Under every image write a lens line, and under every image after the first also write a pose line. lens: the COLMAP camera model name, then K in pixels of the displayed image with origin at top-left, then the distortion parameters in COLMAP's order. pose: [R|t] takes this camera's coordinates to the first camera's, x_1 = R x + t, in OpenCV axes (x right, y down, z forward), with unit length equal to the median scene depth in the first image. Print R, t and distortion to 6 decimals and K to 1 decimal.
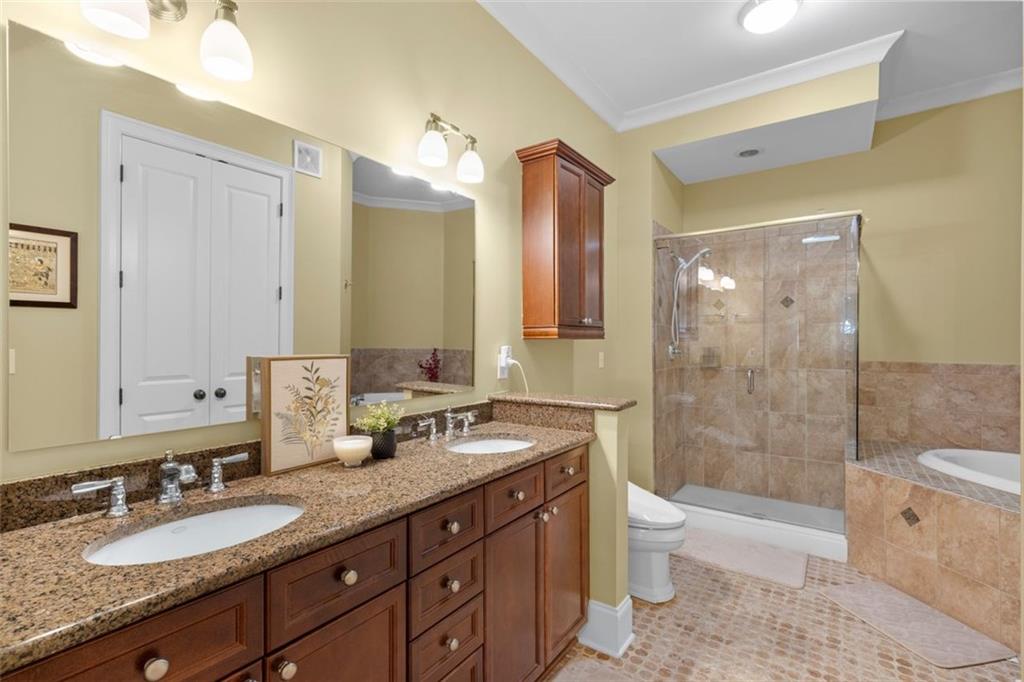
lens RADIAL K [[462.1, 0, 510.9], [0, 462.1, 343.9], [0, 0, 1]] dist [0.010145, -0.001788]
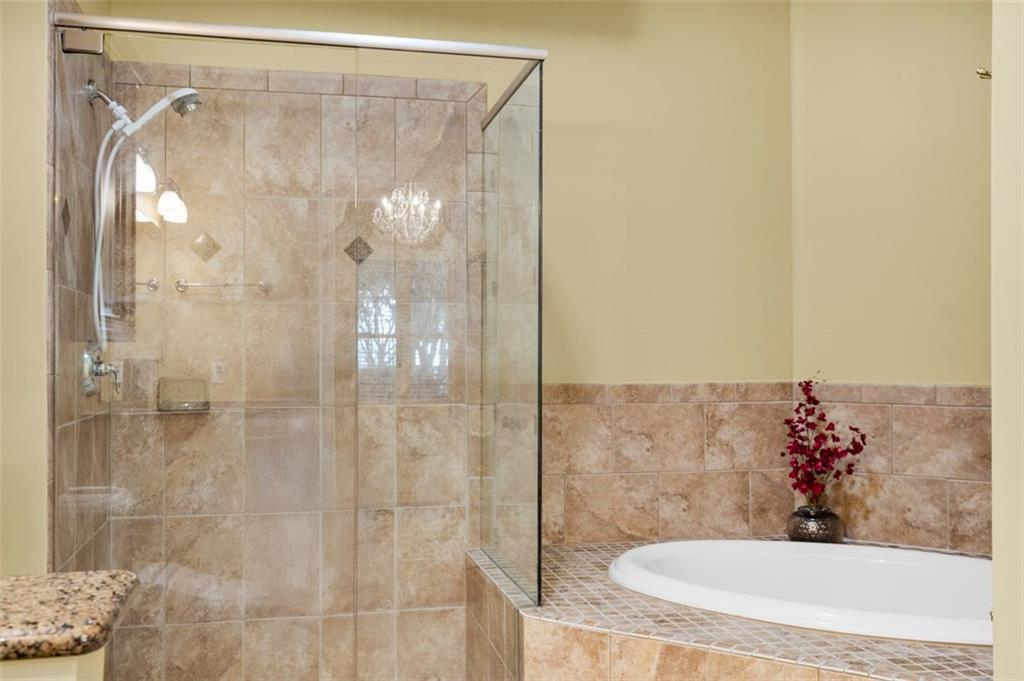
lens RADIAL K [[993.3, 0, 511.9], [0, 993.3, 342.4], [0, 0, 1]] dist [0.023967, 0.000000]
pose [[0.676227, 0.006617, 0.736663, 0.015574], [0.003684, 0.999917, -0.012364, 0.007388], [-0.736684, 0.011074, 0.676147, 0.311347]]
